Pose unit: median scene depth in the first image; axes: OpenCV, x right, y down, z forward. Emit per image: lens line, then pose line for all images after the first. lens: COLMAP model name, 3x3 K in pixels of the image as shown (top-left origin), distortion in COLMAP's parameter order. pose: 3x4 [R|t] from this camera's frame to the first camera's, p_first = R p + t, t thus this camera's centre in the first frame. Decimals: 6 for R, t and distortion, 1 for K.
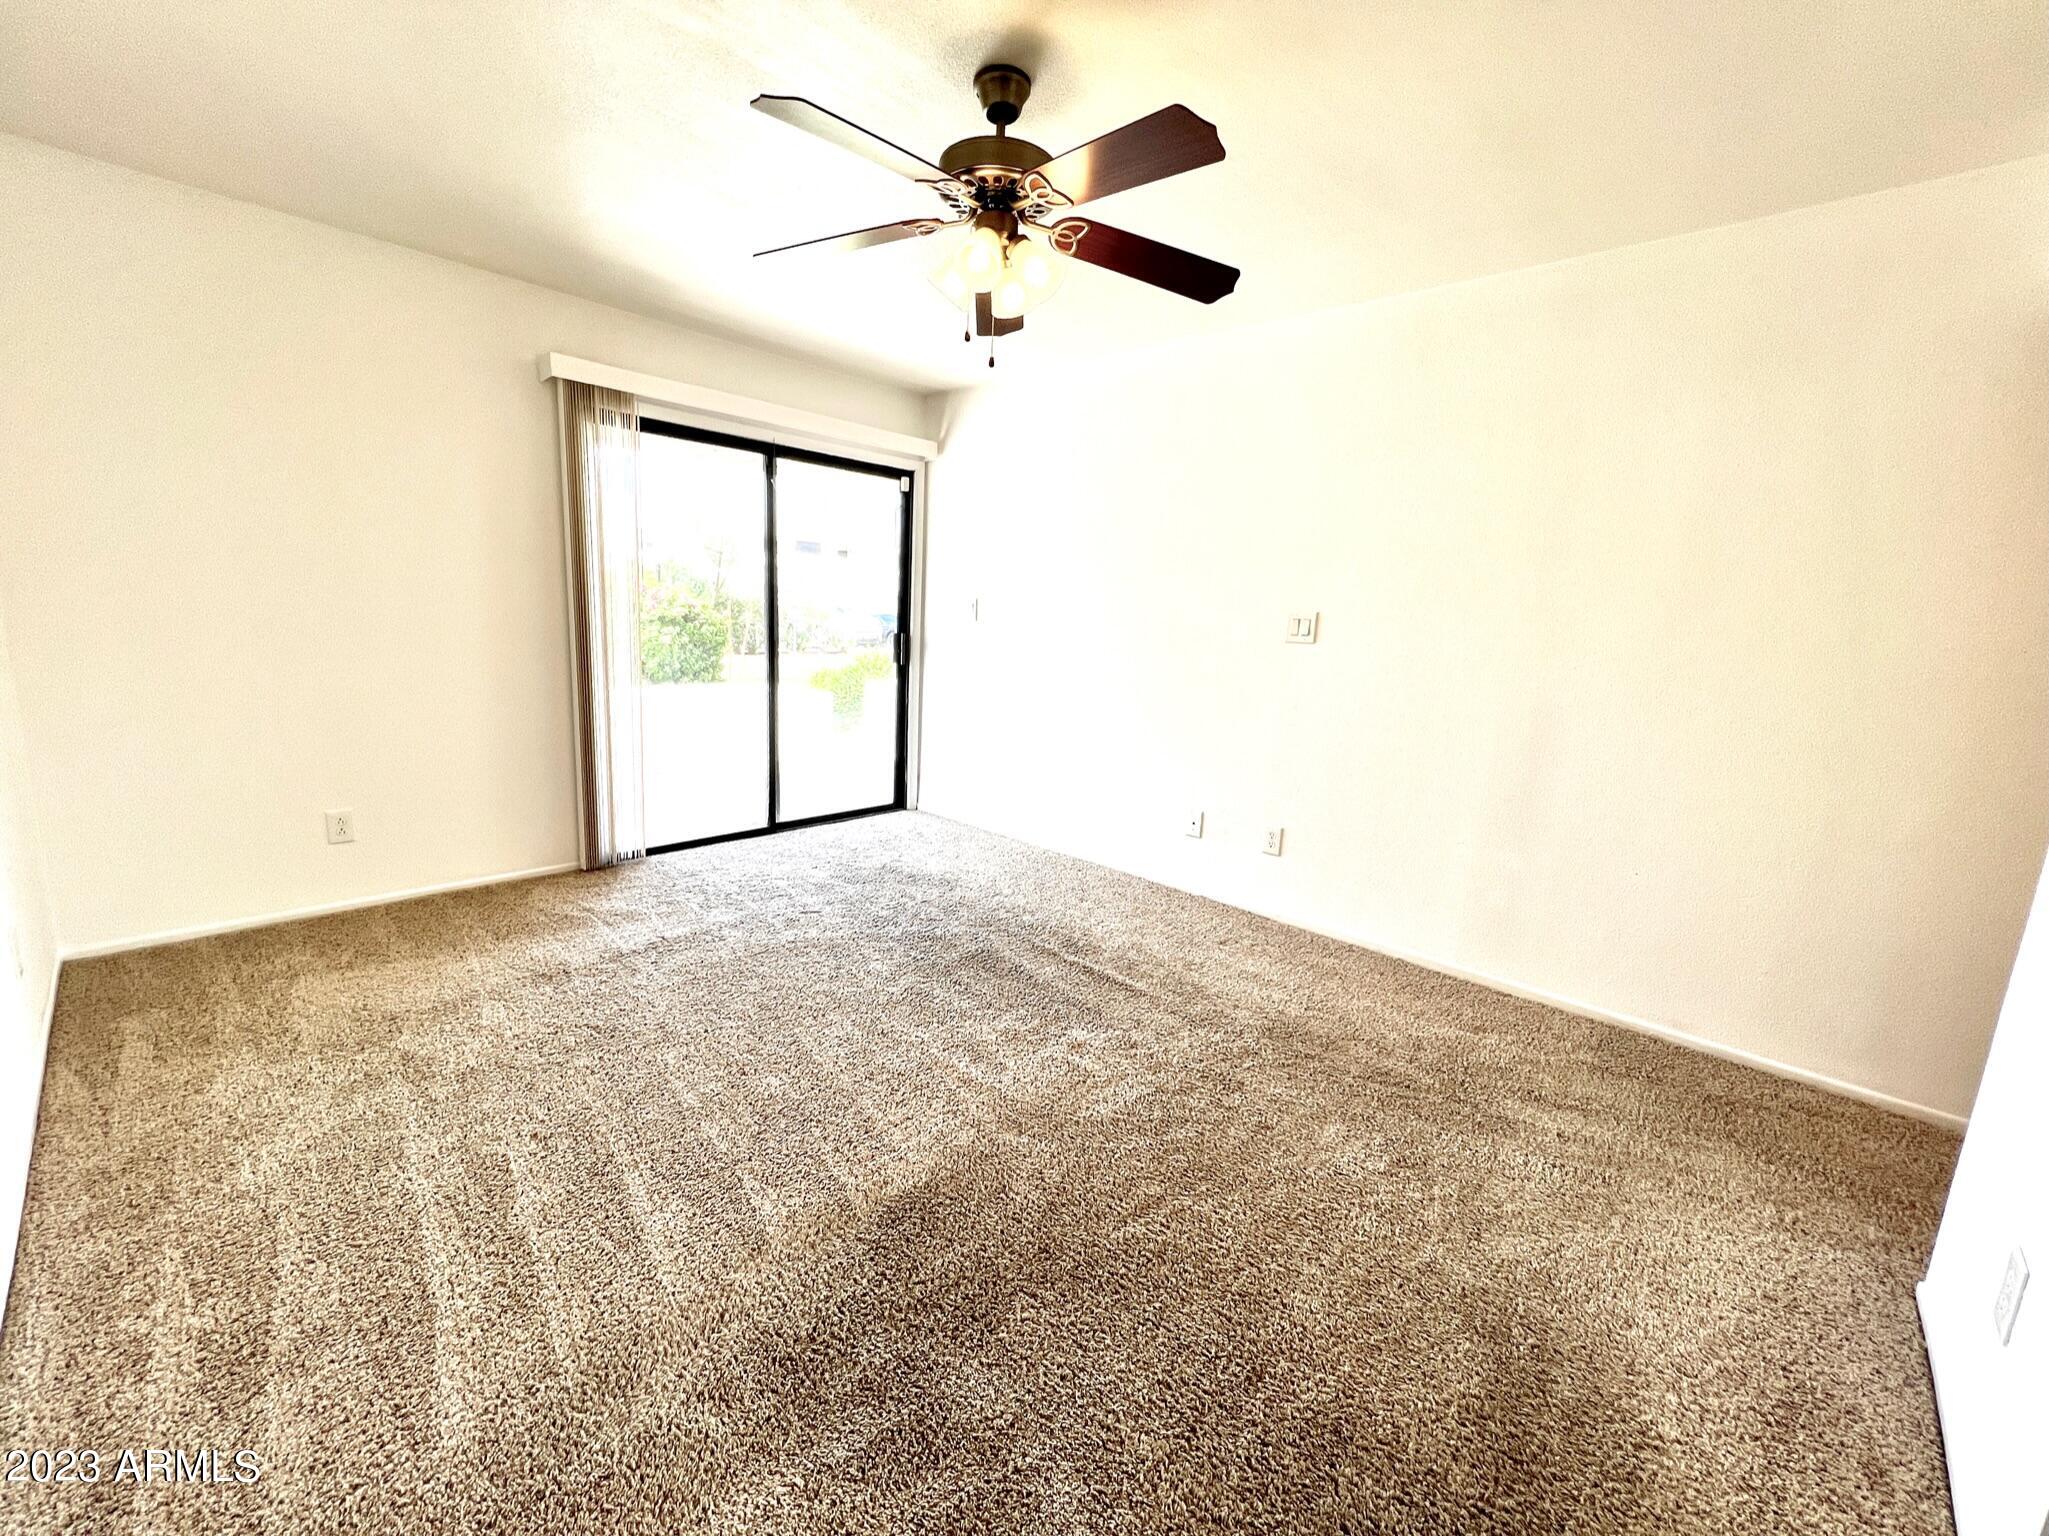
lens RADIAL K [[819.0, 0, 1008.7], [0, 819.0, 765.9], [0, 0, 1]] dist [-0.005261, 0.001302]
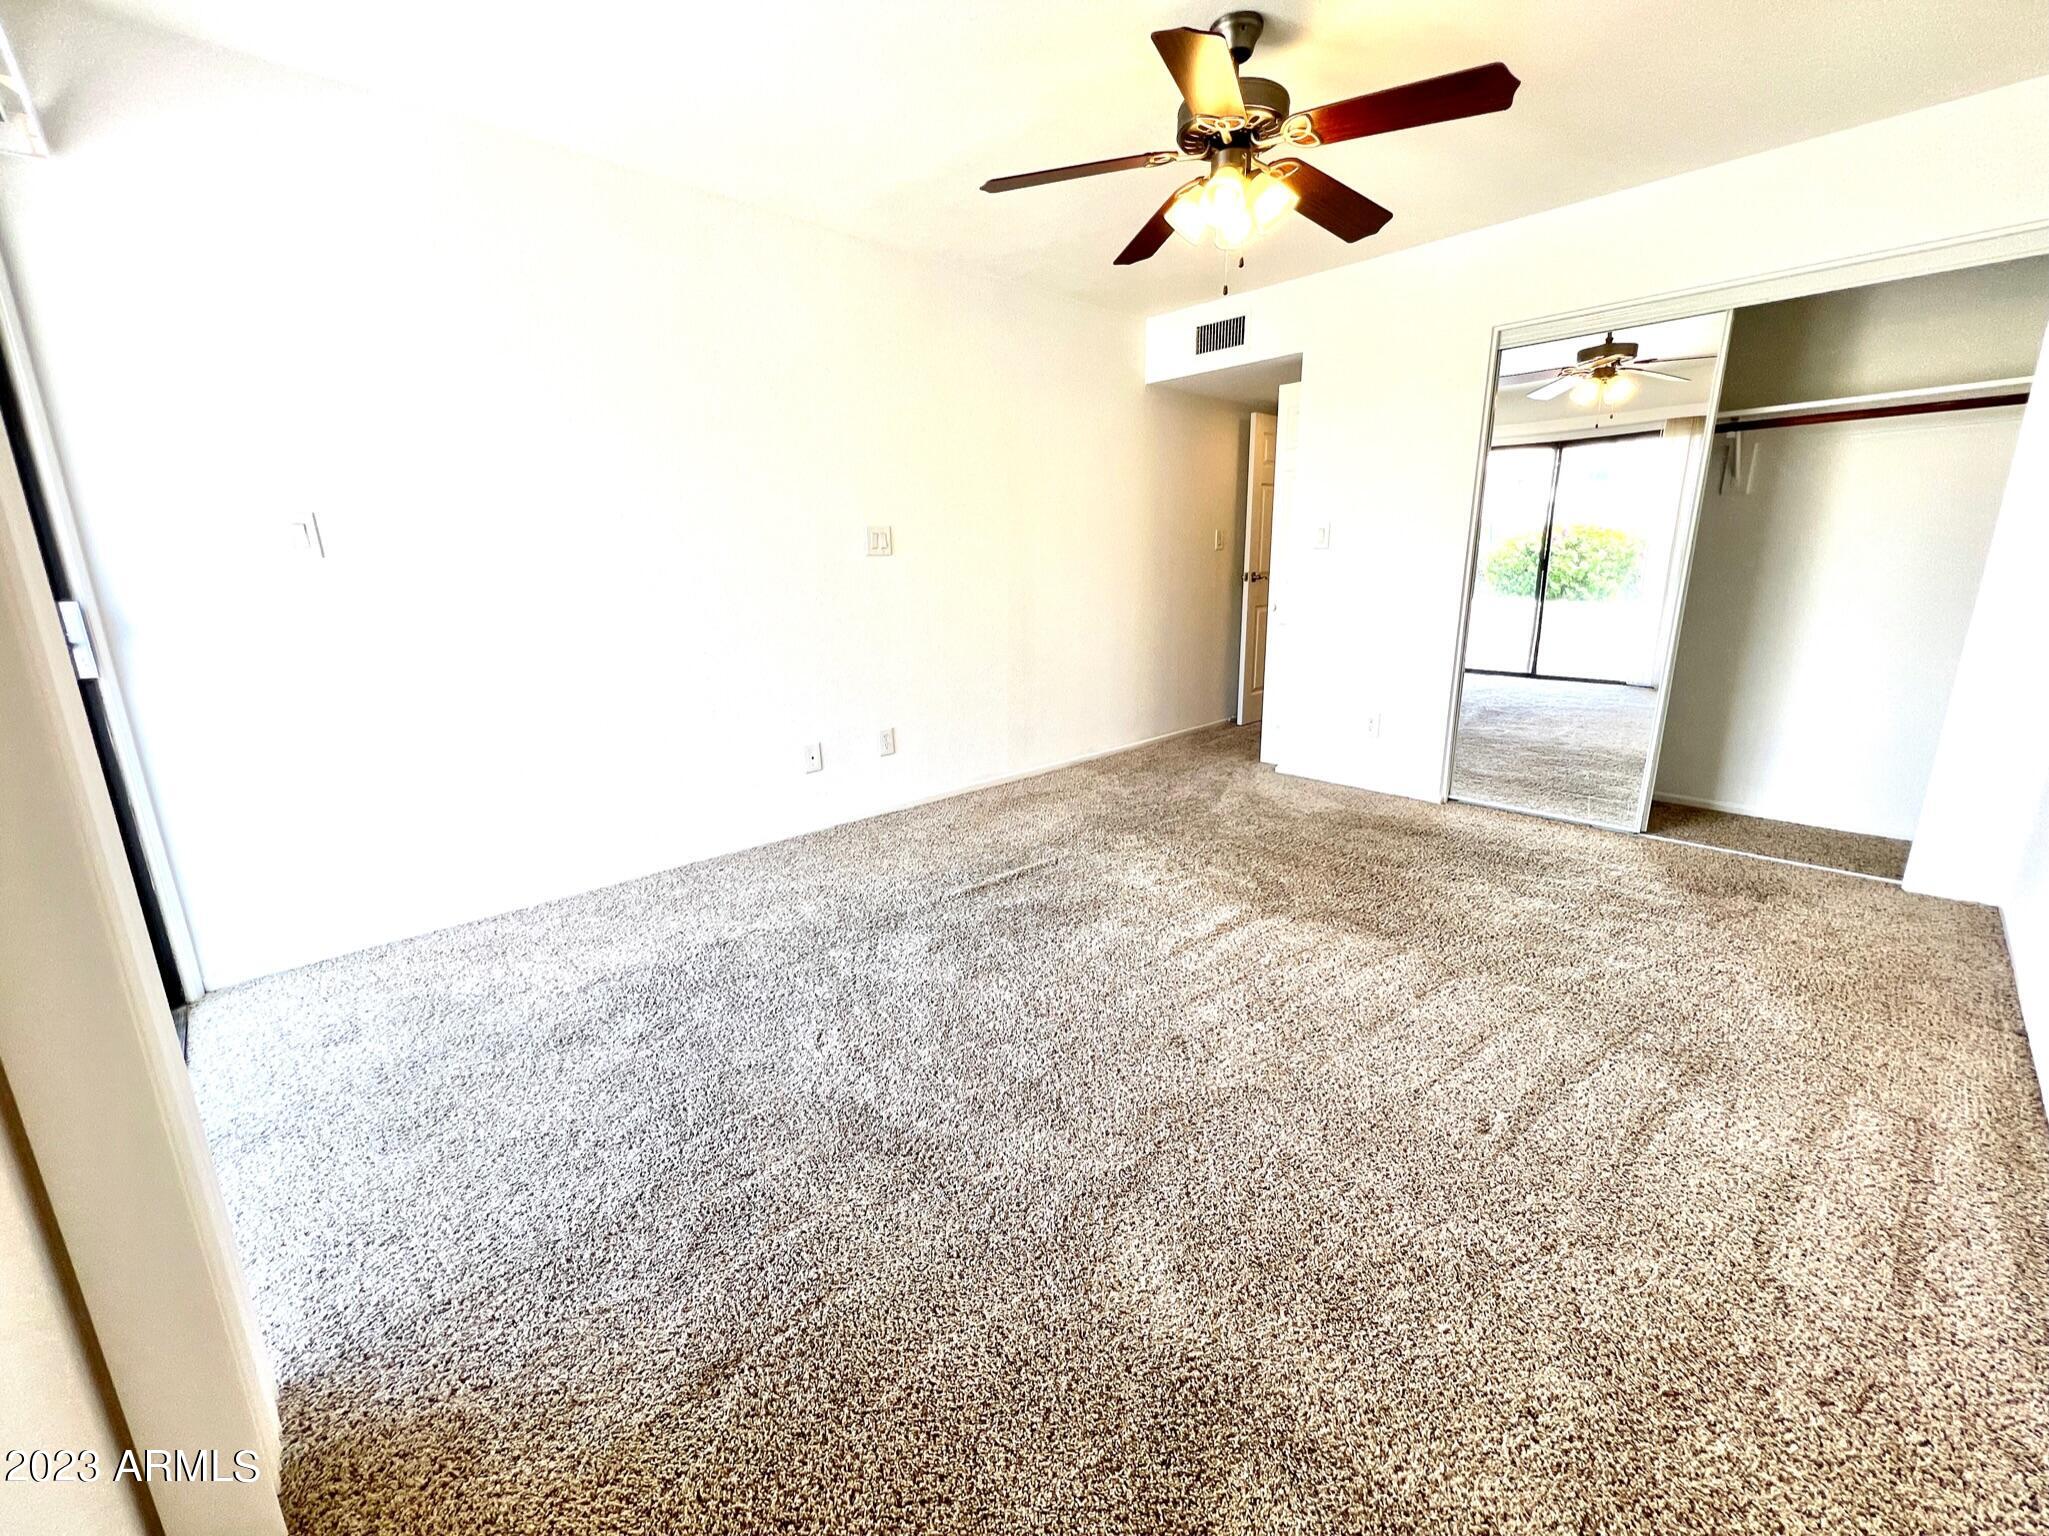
lens RADIAL K [[819.0, 0, 1014.1], [0, 819.0, 761.2], [0, 0, 1]] dist [-0.005261, 0.001302]
pose [[0.046812, -0.277539, 0.959573, -0.724371], [0.208894, 0.942106, 0.262296, -0.135575], [-0.976817, 0.188170, 0.102078, 0.738086]]
